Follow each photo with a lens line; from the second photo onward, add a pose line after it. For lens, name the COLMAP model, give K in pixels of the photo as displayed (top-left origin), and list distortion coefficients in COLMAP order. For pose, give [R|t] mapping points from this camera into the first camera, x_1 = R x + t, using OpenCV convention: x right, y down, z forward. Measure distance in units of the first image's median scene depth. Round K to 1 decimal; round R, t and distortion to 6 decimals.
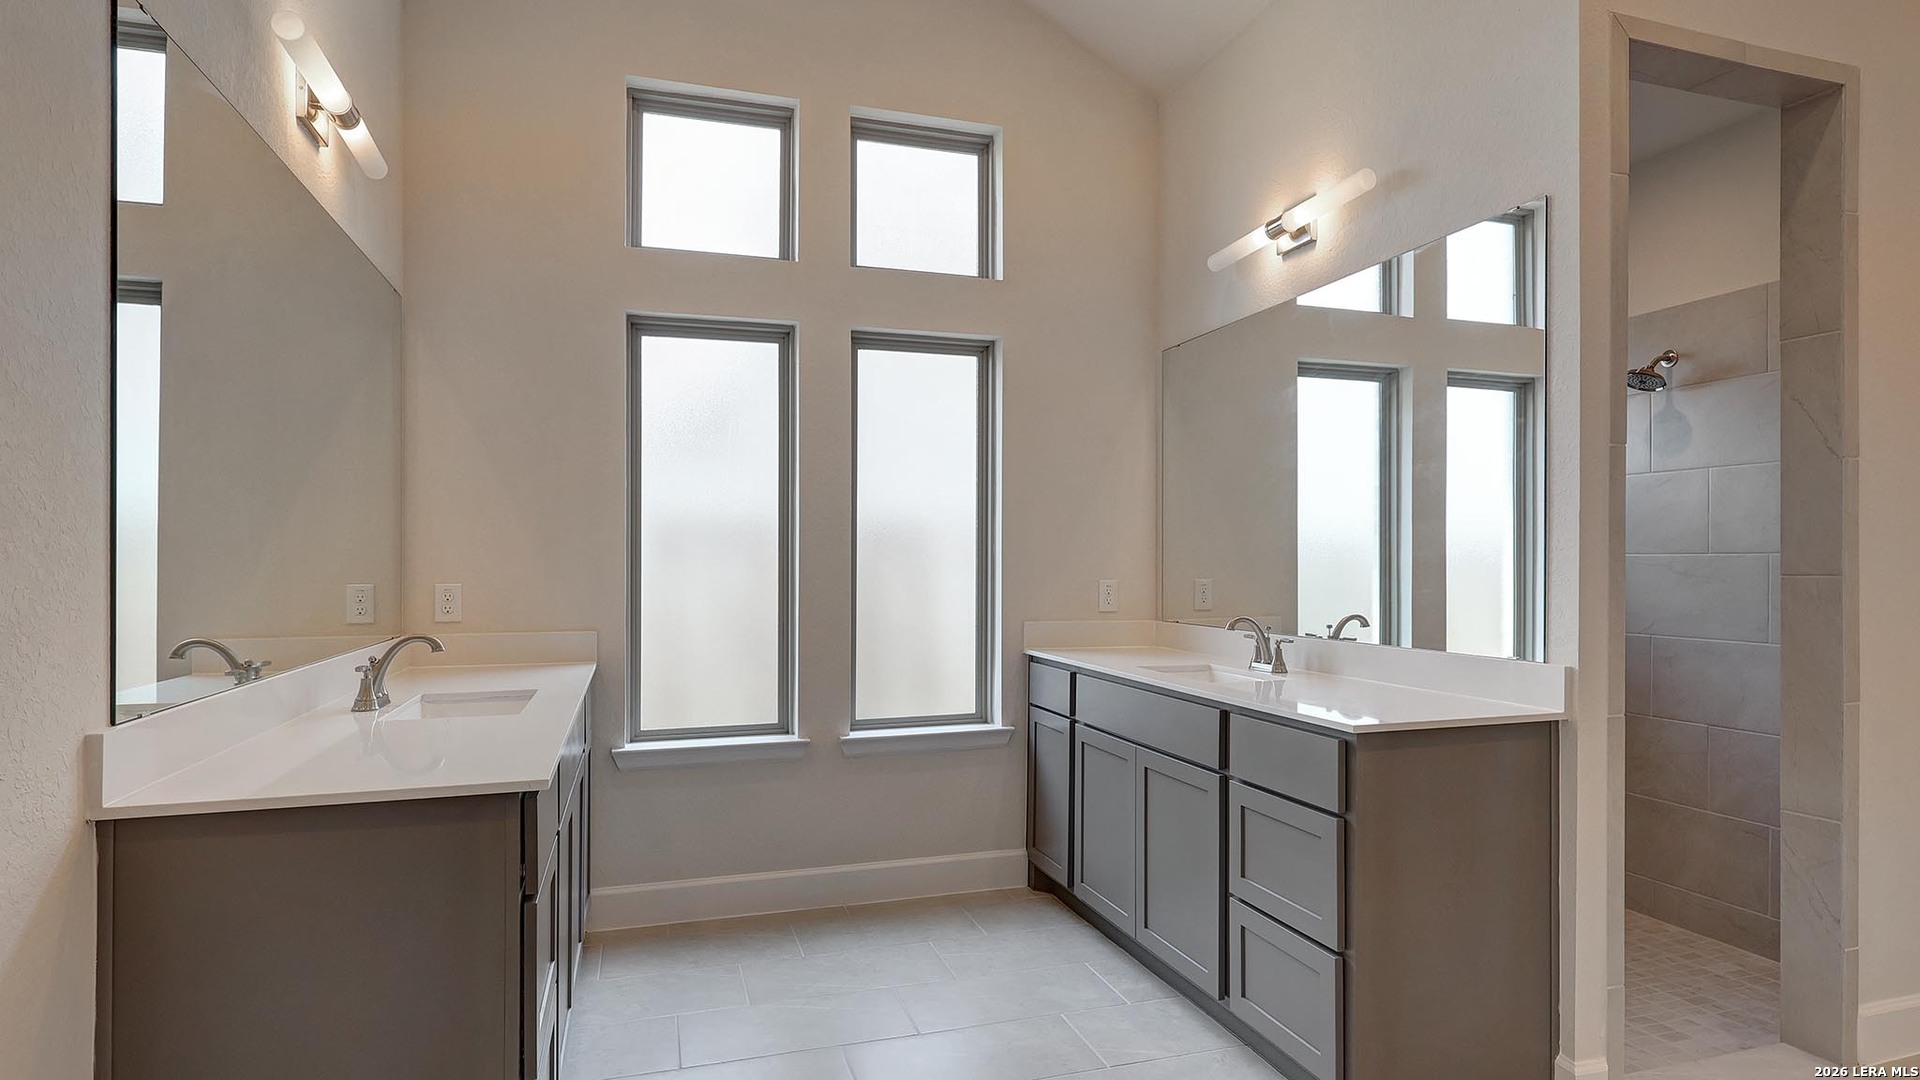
lens RADIAL K [[1003.7, 0, 955.7], [0, 1003.7, 563.2], [0, 0, 1]] dist [-0.000951, -0.000708]
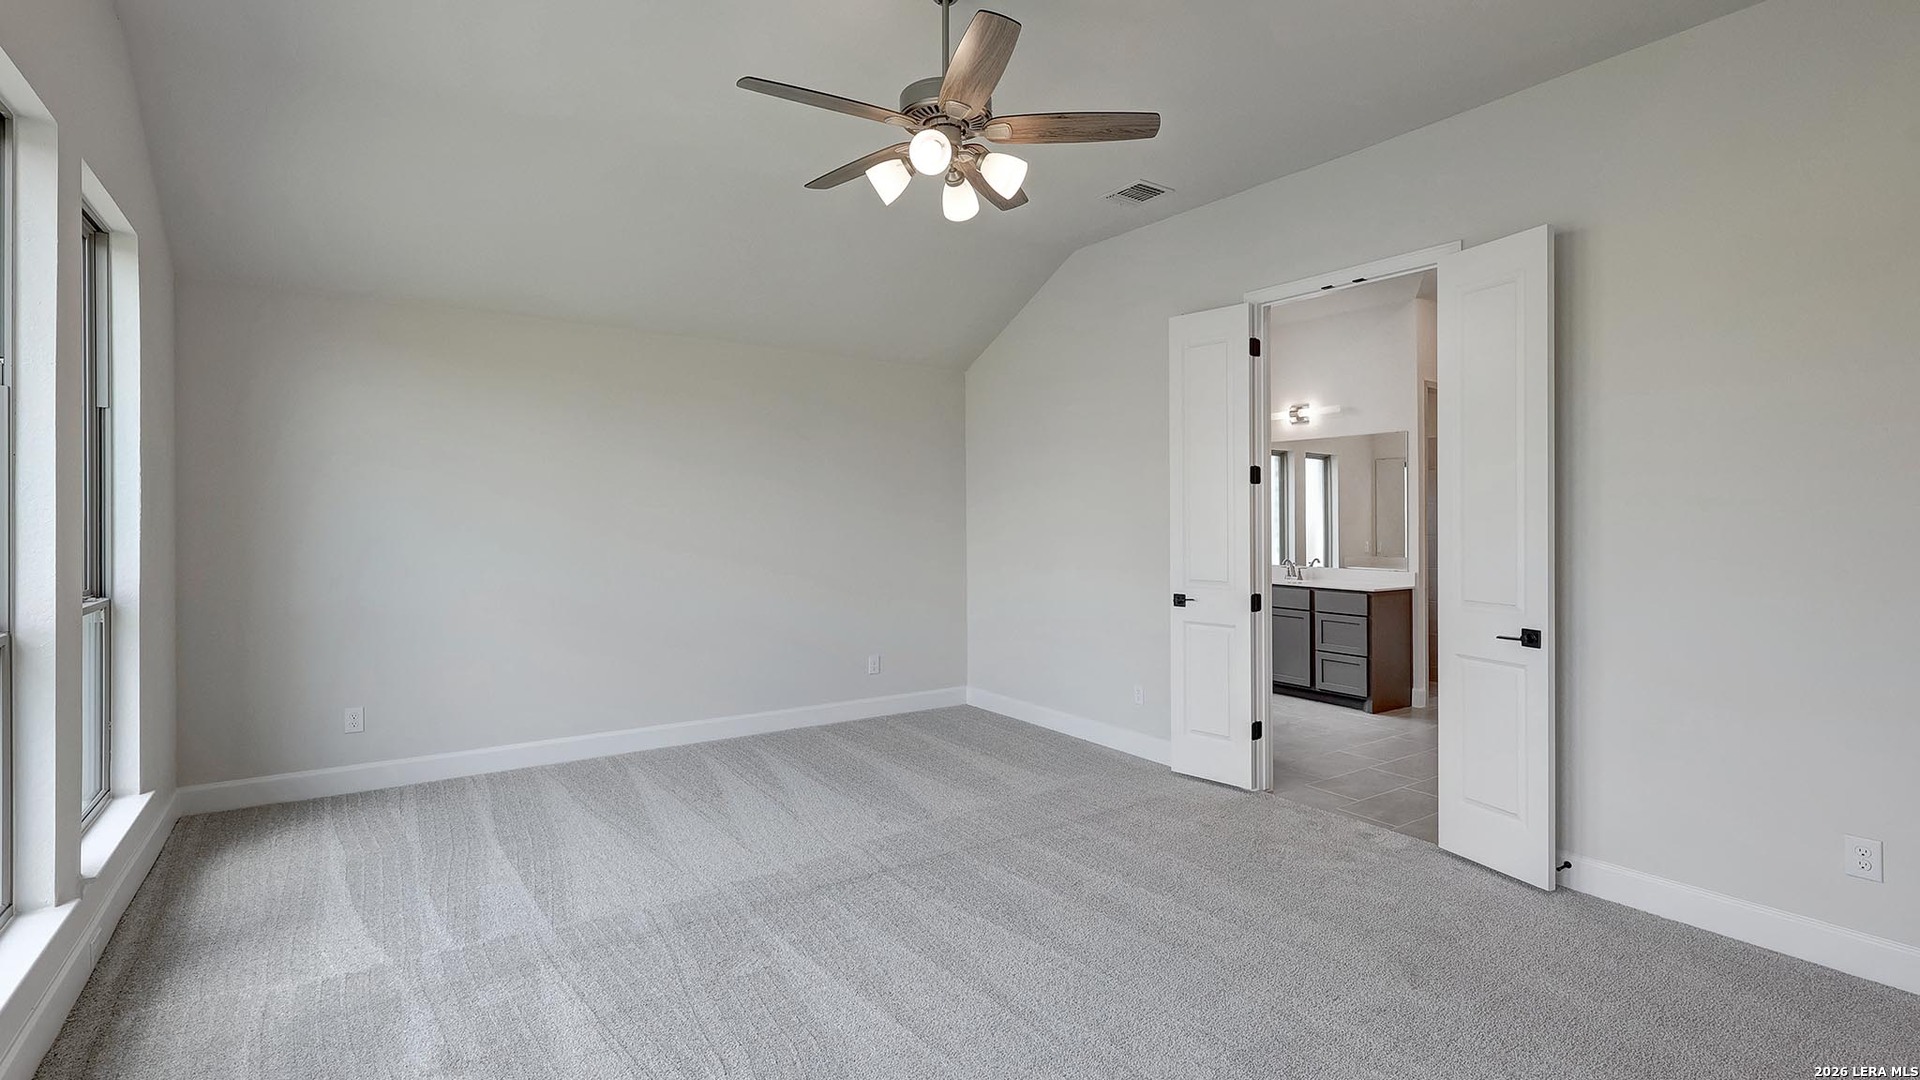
lens RADIAL K [[854.9, 0, 955.9], [0, 854.9, 516.8], [0, 0, 1]] dist [0.000220, 0.000062]
pose [[0.959569, 0.003291, 0.281454, -1.153558], [-0.000800, 0.999959, -0.008966, -0.038962], [-0.281472, 0.008378, 0.959533, -0.910143]]
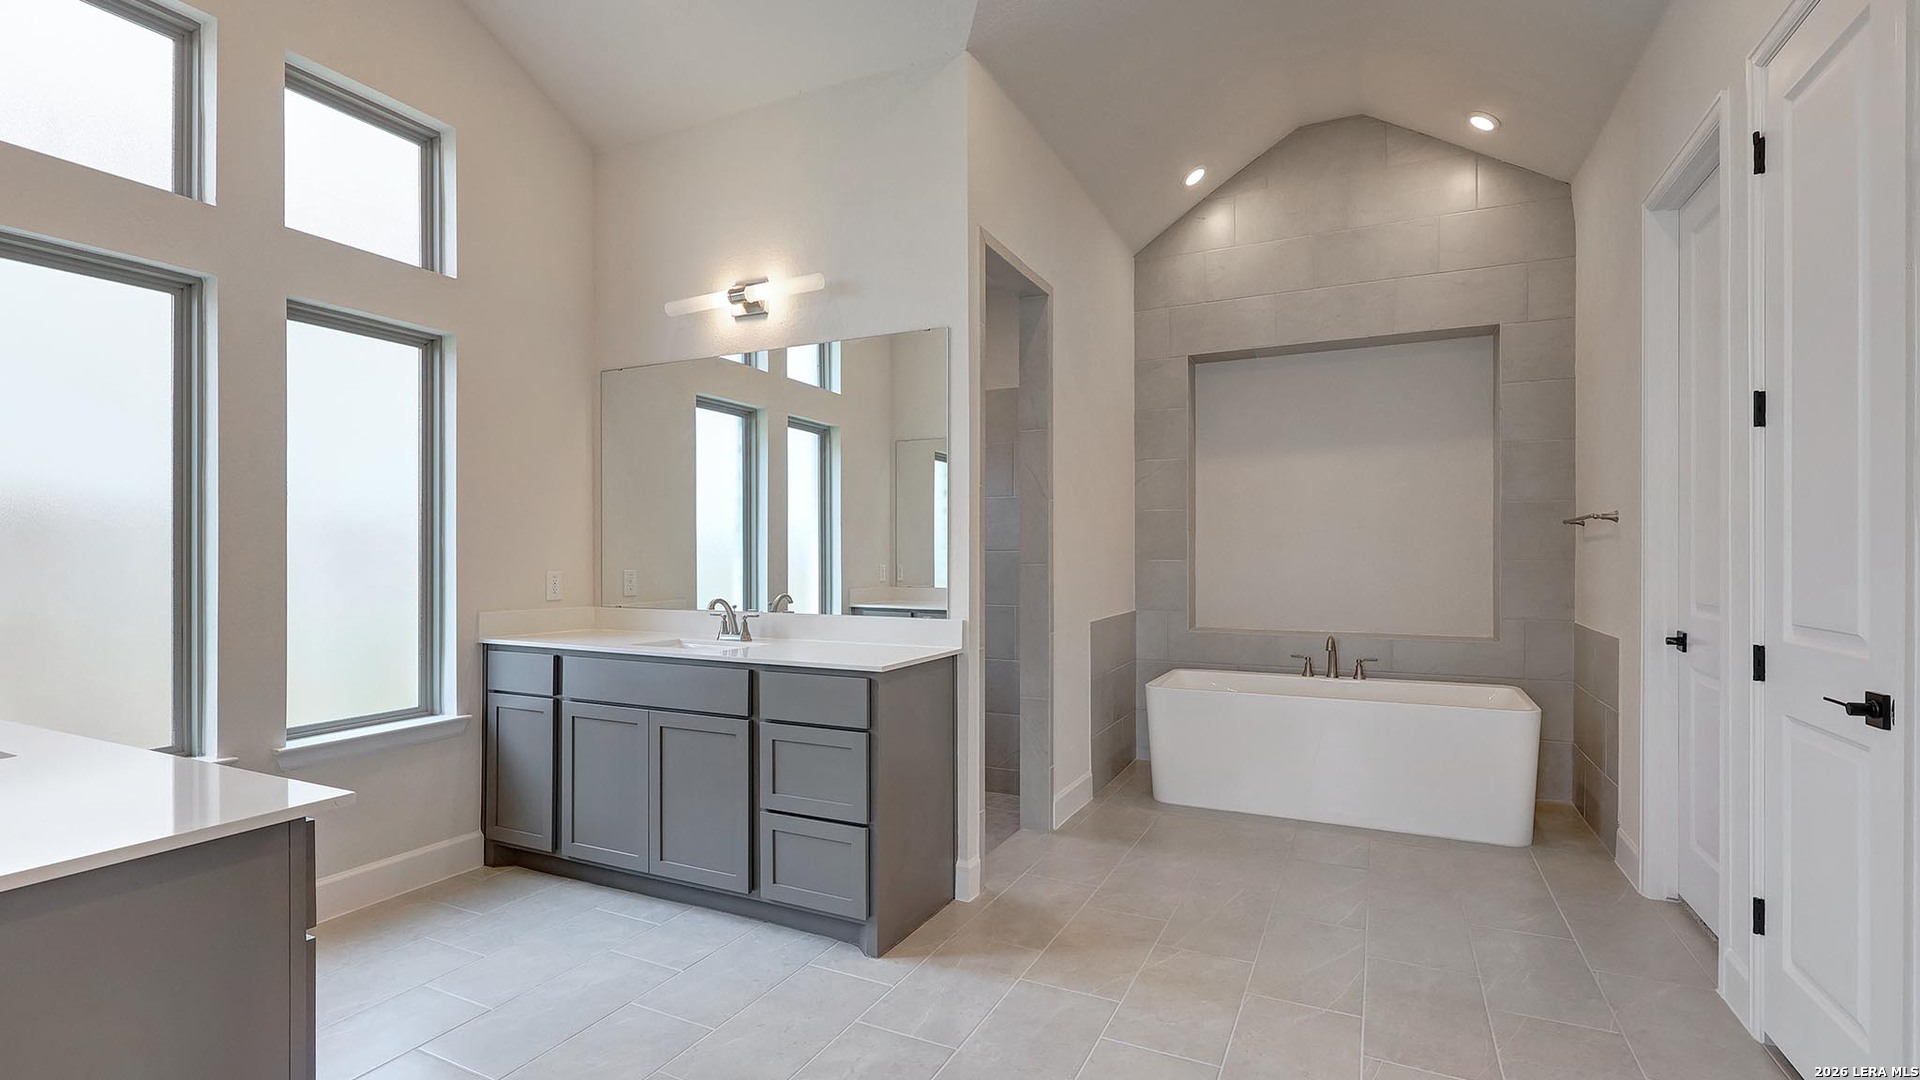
lens RADIAL K [[862.3, 0, 962.5], [0, 862.3, 557.0], [0, 0, 1]] dist [0.001136, -0.000104]
pose [[0.687223, 0.000962, 0.726446, -0.277203], [-0.002167, 0.999997, 0.000726, -0.001049], [-0.726443, -0.002073, 0.687223, 0.025639]]
